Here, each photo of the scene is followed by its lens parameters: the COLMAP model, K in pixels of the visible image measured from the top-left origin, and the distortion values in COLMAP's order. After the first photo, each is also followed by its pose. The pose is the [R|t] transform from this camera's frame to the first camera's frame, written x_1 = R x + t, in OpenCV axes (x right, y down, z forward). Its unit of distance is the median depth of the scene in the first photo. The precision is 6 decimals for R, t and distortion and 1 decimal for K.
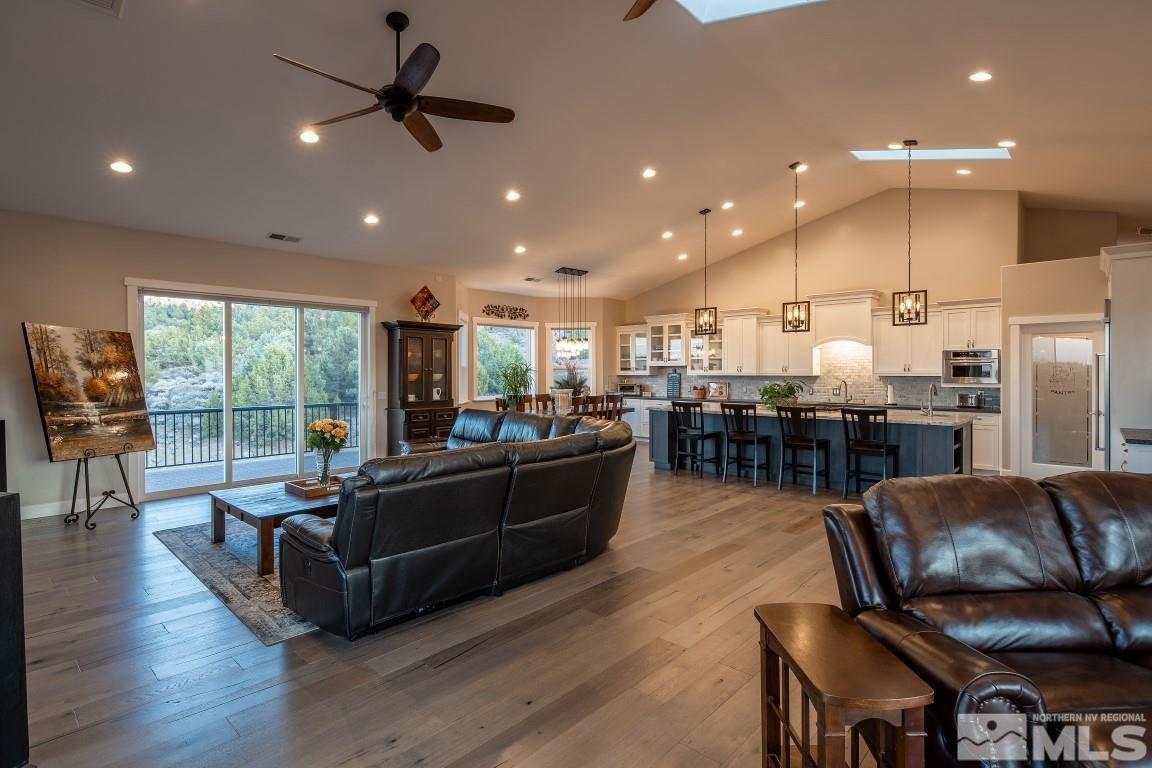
lens RADIAL K [[557.7, 0, 577.8], [0, 557.7, 375.3], [0, 0, 1]] dist [-0.001016, -0.000039]
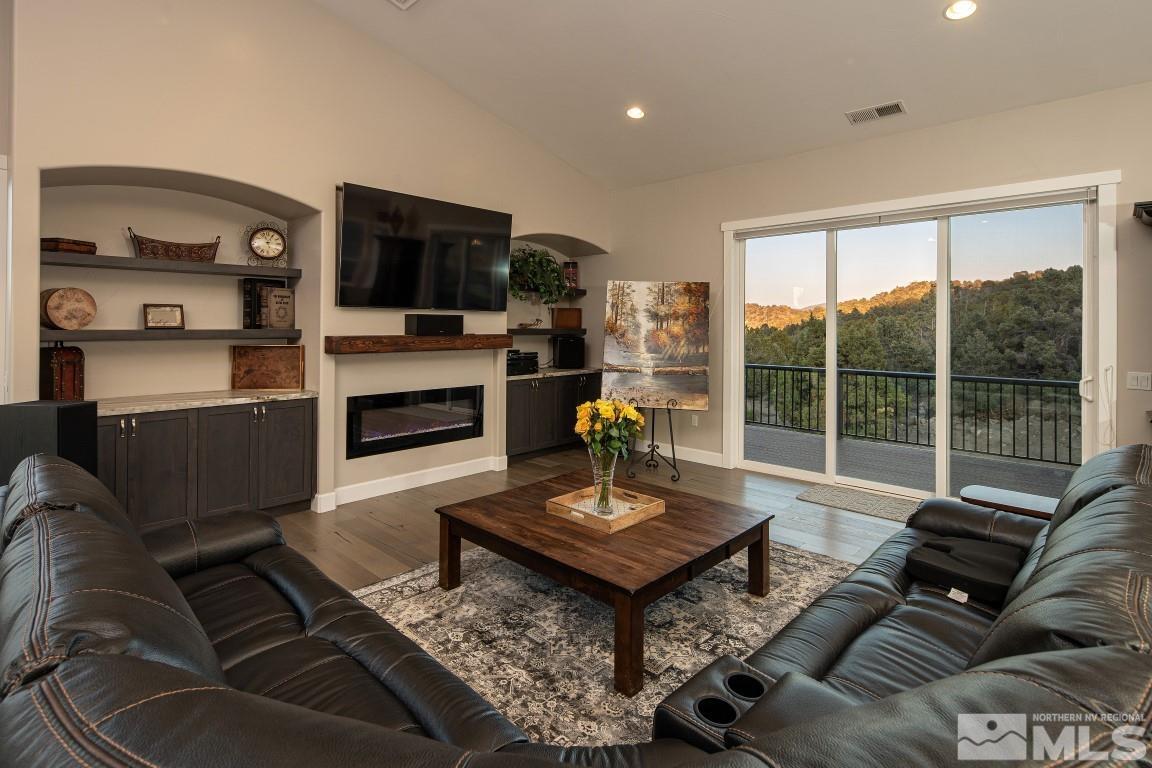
lens RADIAL K [[556.2, 0, 576.6], [0, 556.2, 322.5], [0, 0, 1]] dist [0.000570, 0.000005]
pose [[-0.011202, -0.002528, -0.999934, 0.435549], [-0.010272, 0.999944, -0.002413, -0.014326], [0.999884, 0.010245, -0.011227, 2.680595]]
